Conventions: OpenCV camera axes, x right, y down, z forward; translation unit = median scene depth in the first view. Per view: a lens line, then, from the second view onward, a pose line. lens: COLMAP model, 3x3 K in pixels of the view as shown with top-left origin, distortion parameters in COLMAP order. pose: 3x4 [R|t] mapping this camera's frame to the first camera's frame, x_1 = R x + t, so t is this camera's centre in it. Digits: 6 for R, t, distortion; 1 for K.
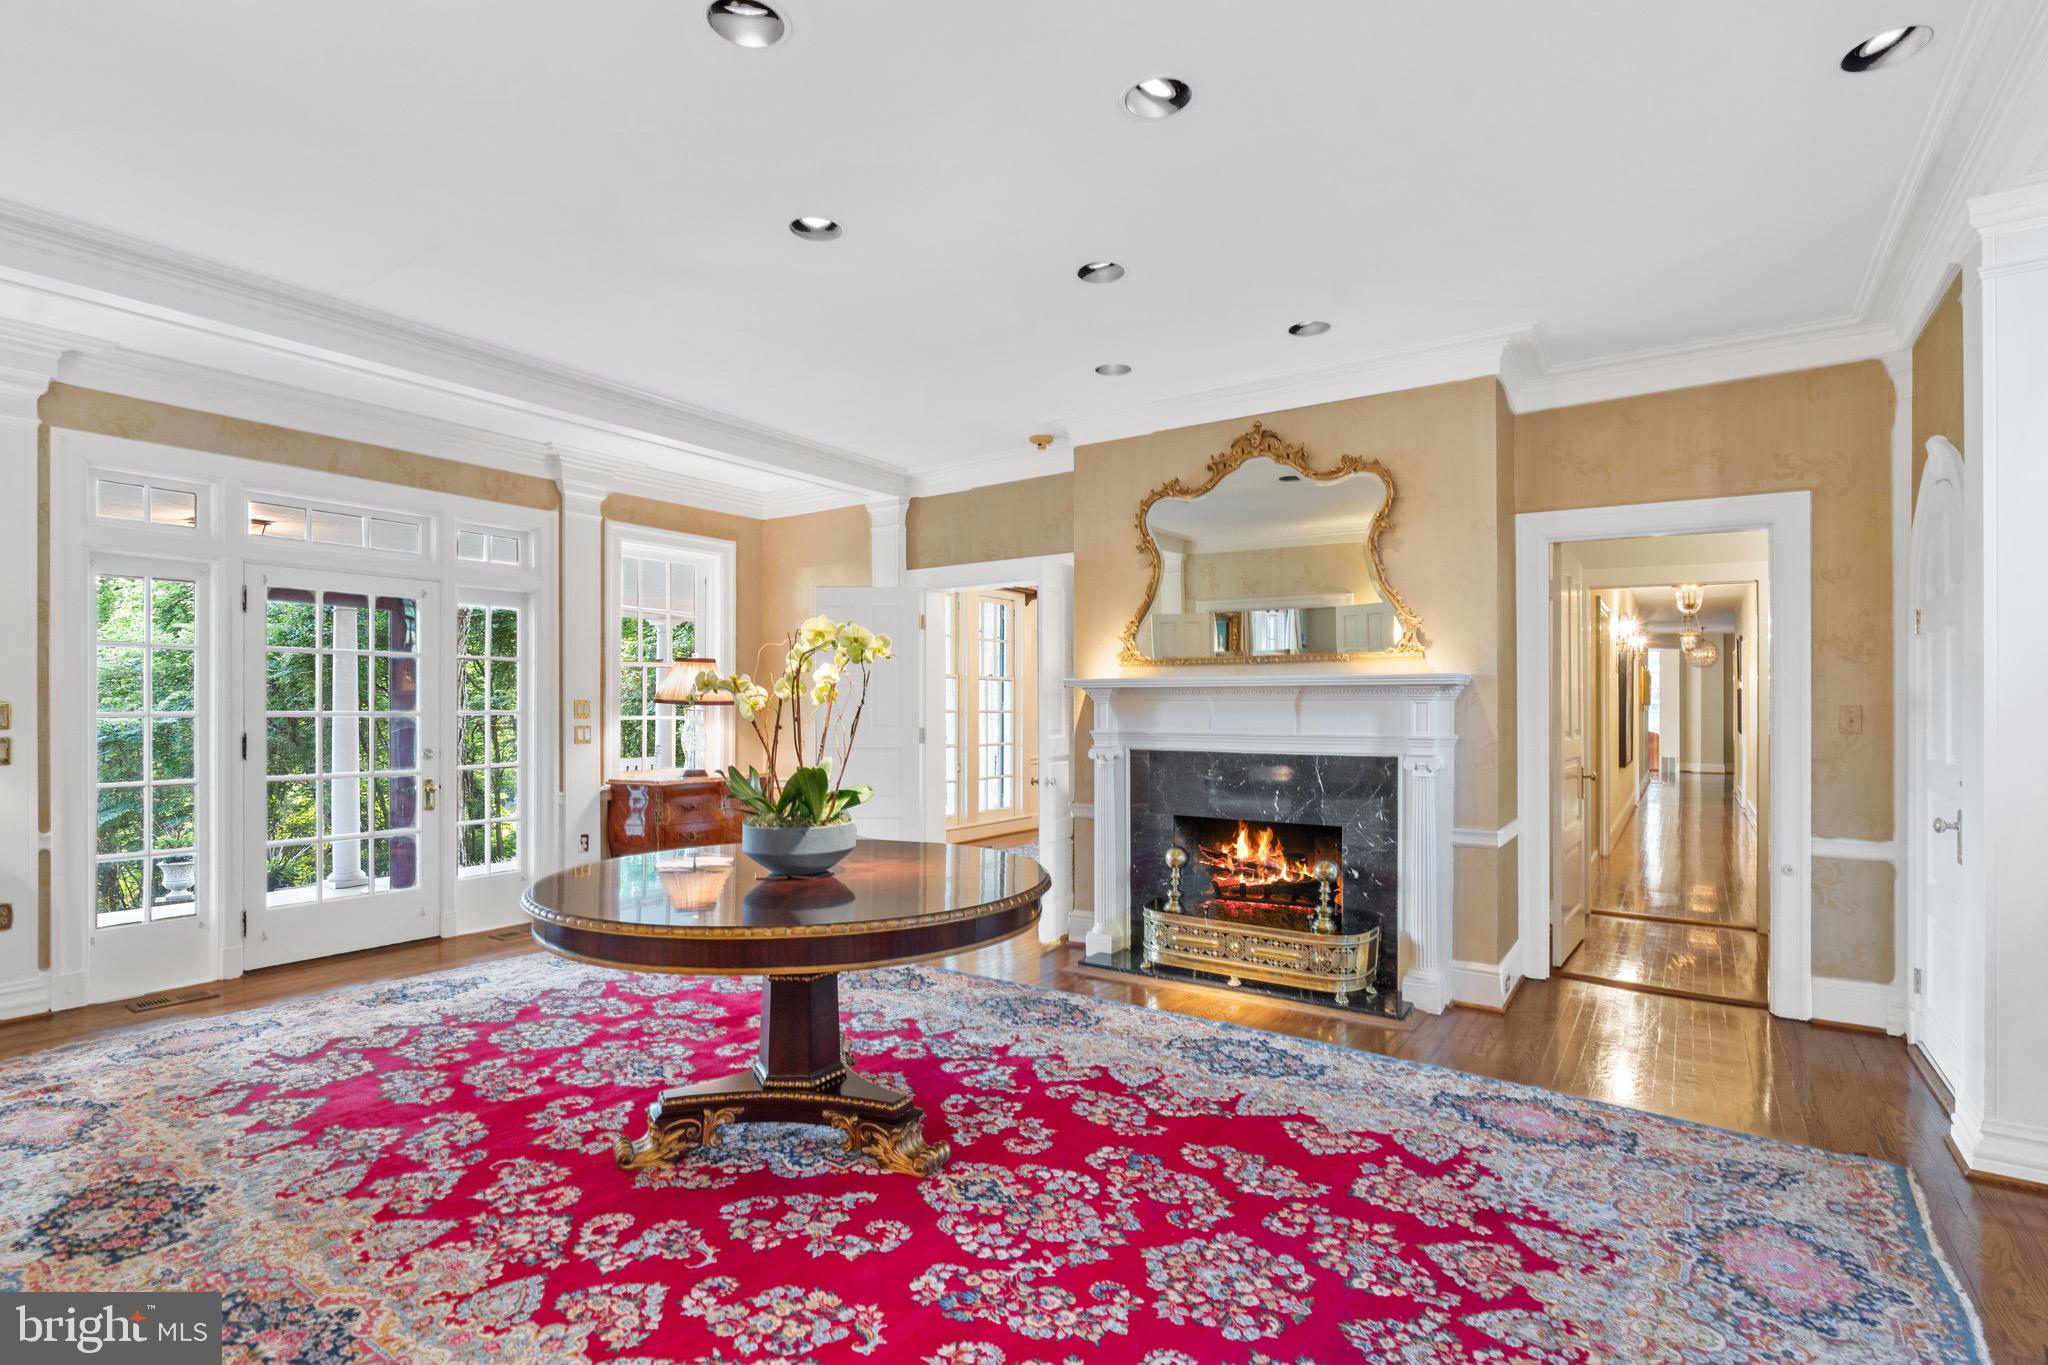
lens RADIAL K [[993.0, 0, 1013.6], [0, 993.0, 687.7], [0, 0, 1]] dist [-0.001530, 0.000547]
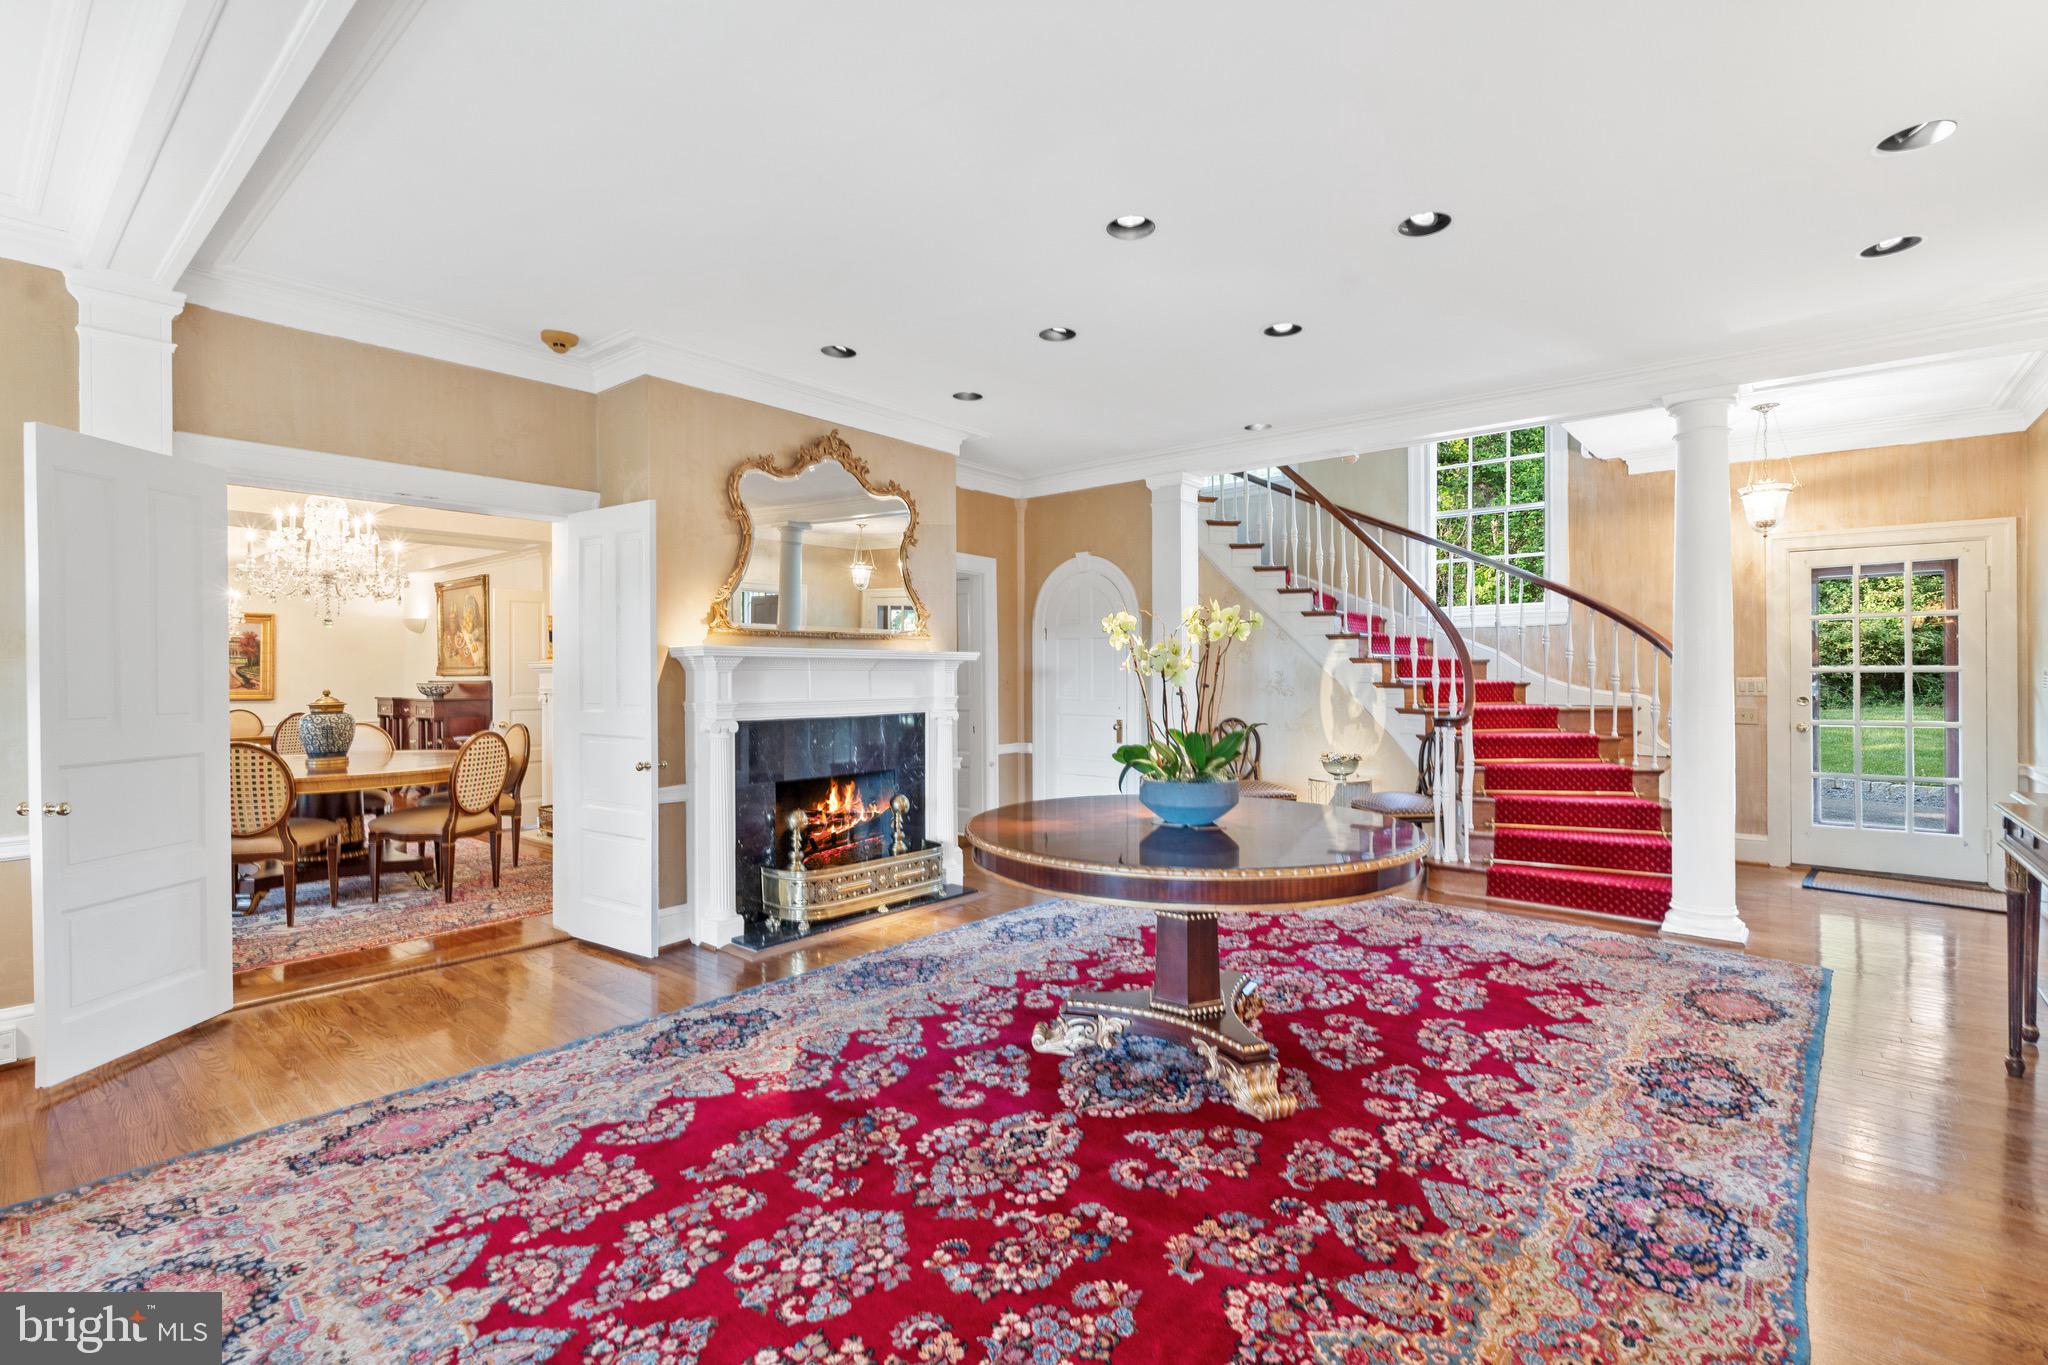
lens RADIAL K [[915.8, 0, 1022.2], [0, 915.8, 677.1], [0, 0, 1]] dist [-0.005154, 0.000057]
pose [[0.099395, -0.001885, 0.995046, -1.278375], [-0.013895, 0.999898, 0.003282, 0.020155], [-0.994951, -0.014153, 0.099359, 1.100587]]
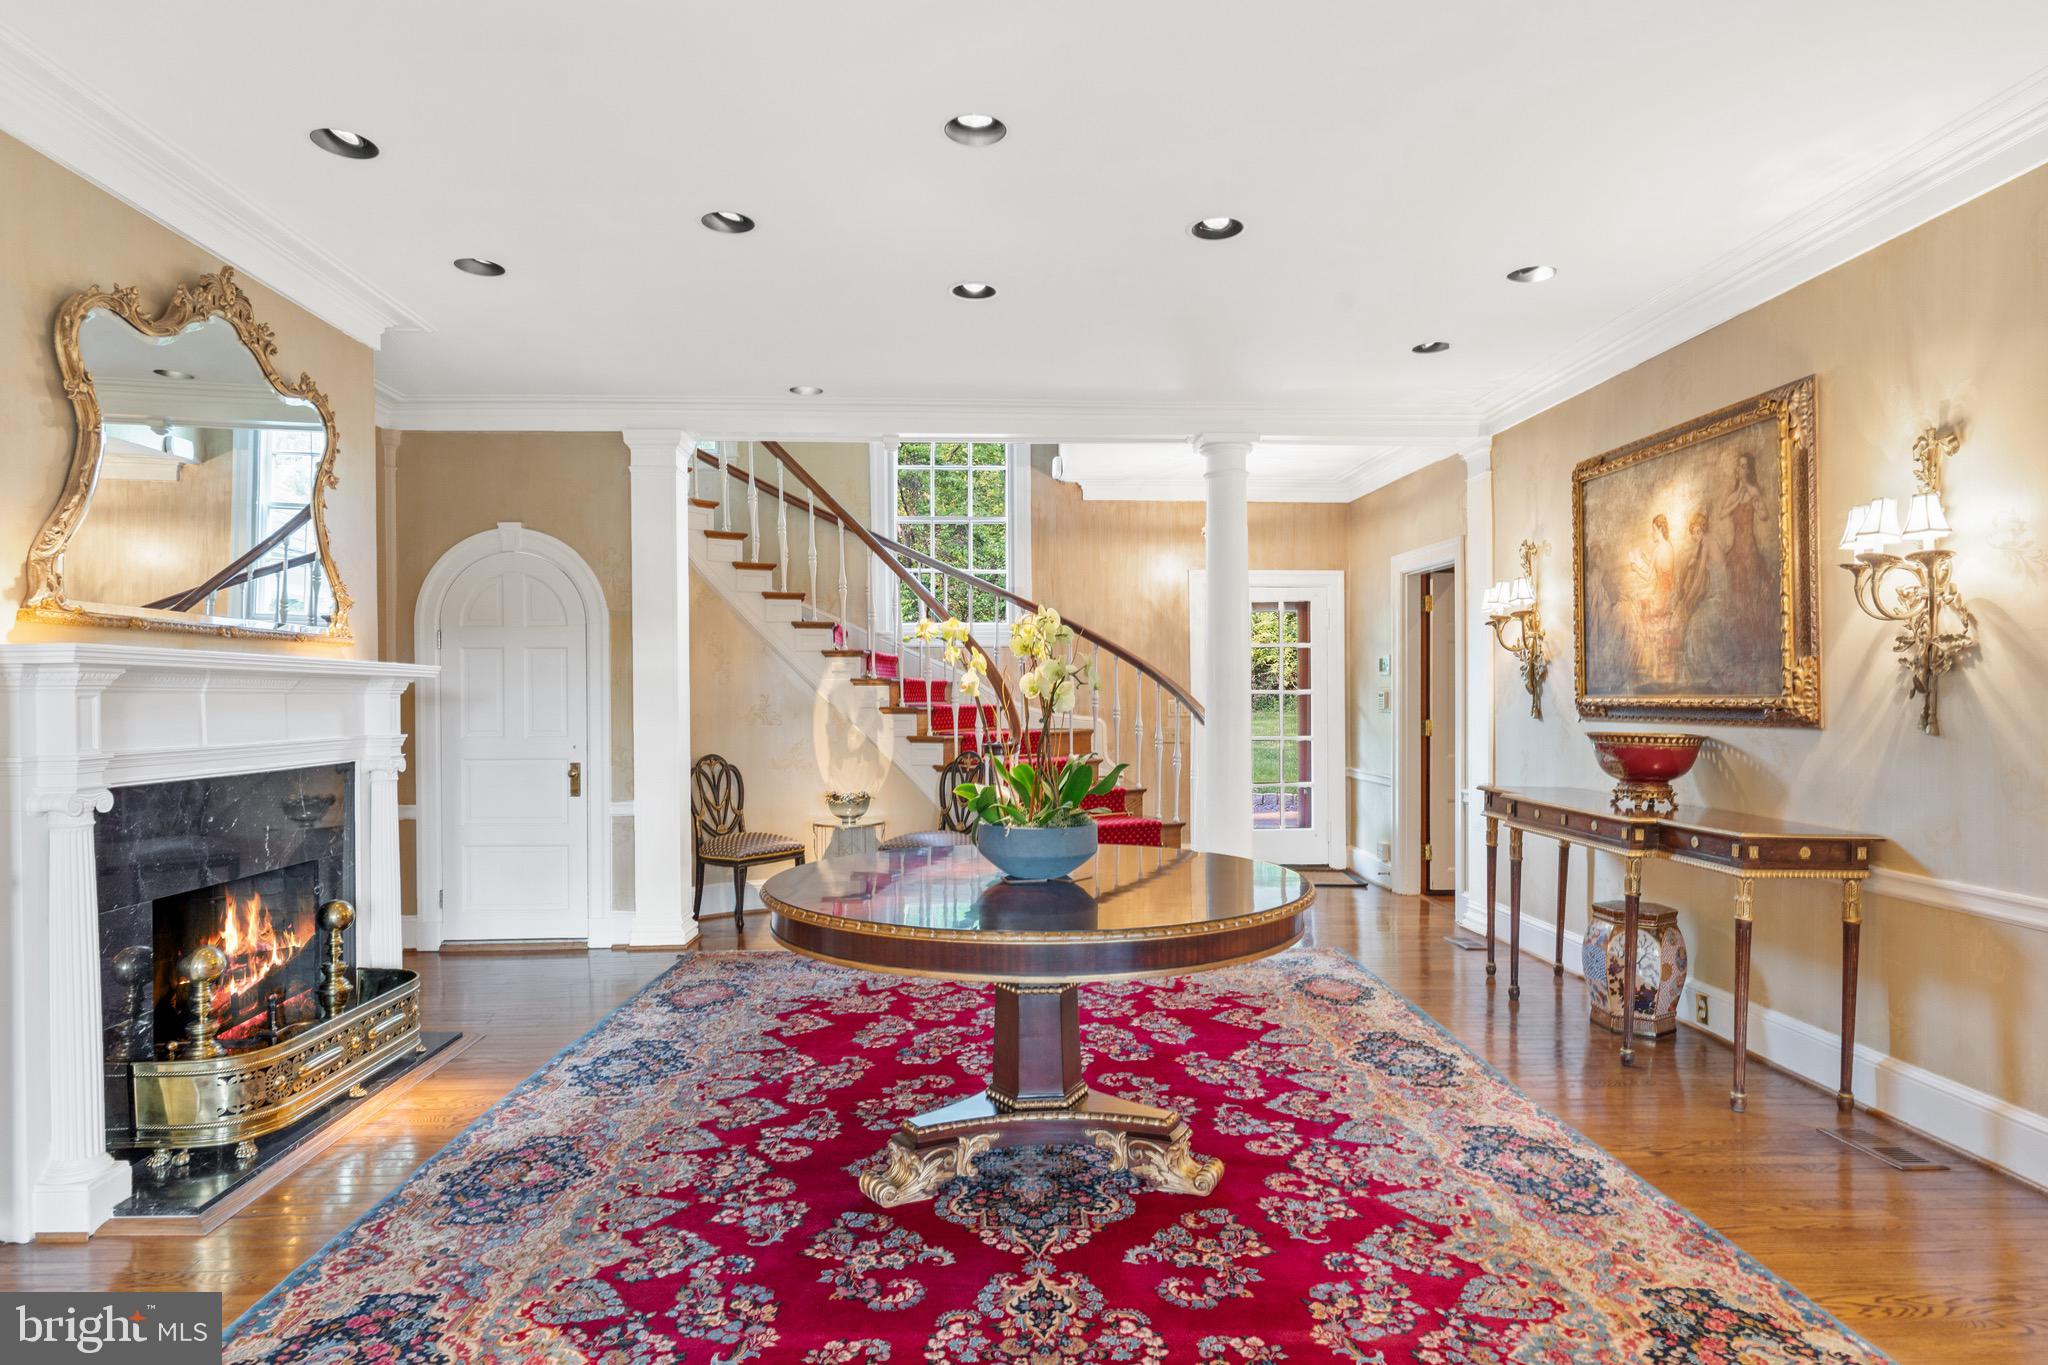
lens RADIAL K [[1142.8, 0, 1006.5], [0, 1142.8, 701.5], [0, 0, 1]] dist [-0.001623, 0.000402]
pose [[-0.593021, 0.000720, 0.805187, -1.070004], [-0.007037, 0.999957, -0.006077, 0.029208], [-0.805156, -0.009270, -0.592990, 1.678736]]
